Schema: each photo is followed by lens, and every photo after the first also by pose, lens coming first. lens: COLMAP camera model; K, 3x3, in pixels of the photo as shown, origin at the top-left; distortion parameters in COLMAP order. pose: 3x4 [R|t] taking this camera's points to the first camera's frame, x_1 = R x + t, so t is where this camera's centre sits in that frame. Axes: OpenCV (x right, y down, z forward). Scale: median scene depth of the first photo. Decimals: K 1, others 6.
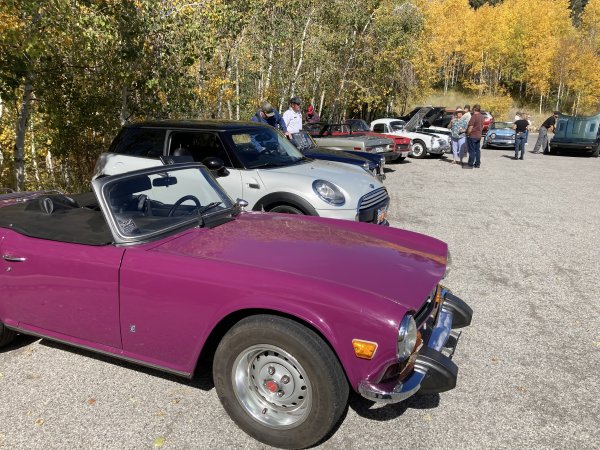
lens RADIAL K [[496.8, 0, 301.7], [0, 496.8, 226.3], [0, 0, 1]] dist [0.056725, -0.056673]
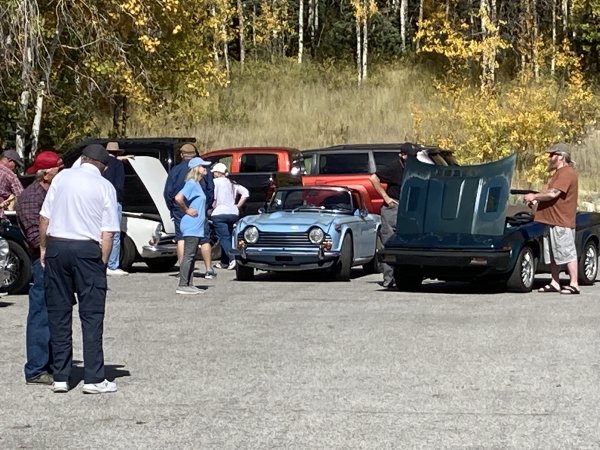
lens RADIAL K [[2461.9, 0, 300.7], [0, 2461.9, 224.5], [0, 0, 1]] dist [0.557385, 0.000000]
pose [[0.987745, -0.029968, 0.153174, 0.153279], [0.059273, 0.979894, -0.190509, 0.071937], [-0.144385, 0.197253, 0.969662, -0.322864]]
